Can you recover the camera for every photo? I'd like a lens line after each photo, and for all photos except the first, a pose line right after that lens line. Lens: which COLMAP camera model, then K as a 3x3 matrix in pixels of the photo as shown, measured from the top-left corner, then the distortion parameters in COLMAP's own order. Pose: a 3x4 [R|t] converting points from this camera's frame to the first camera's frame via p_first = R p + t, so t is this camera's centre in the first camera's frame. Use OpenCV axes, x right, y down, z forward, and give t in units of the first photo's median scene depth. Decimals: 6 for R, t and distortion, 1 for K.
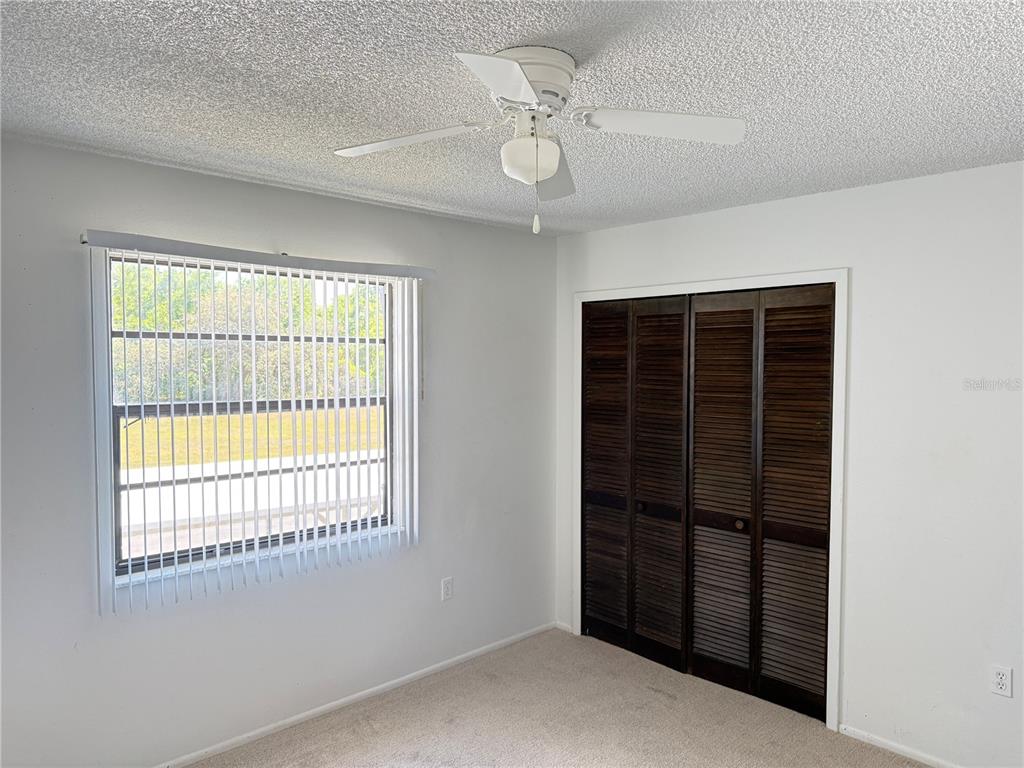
lens RADIAL K [[726.6, 0, 516.3], [0, 726.6, 389.3], [0, 0, 1]] dist [0.075476, -0.015962]
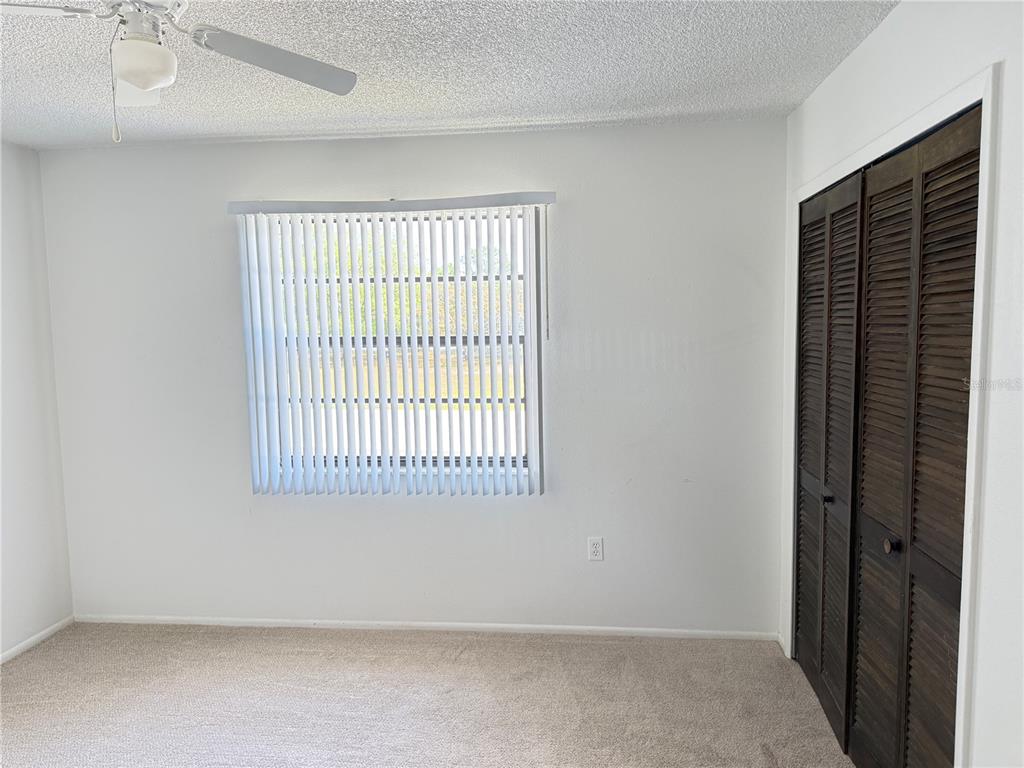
lens RADIAL K [[726.6, 0, 512.3], [0, 726.6, 389.3], [0, 0, 1]] dist [0.075476, -0.015962]
pose [[0.649786, 0.059870, -0.757755, 0.589737], [-0.003653, 0.997128, 0.075650, 0.010077], [0.760108, -0.046389, 0.648139, 0.401968]]
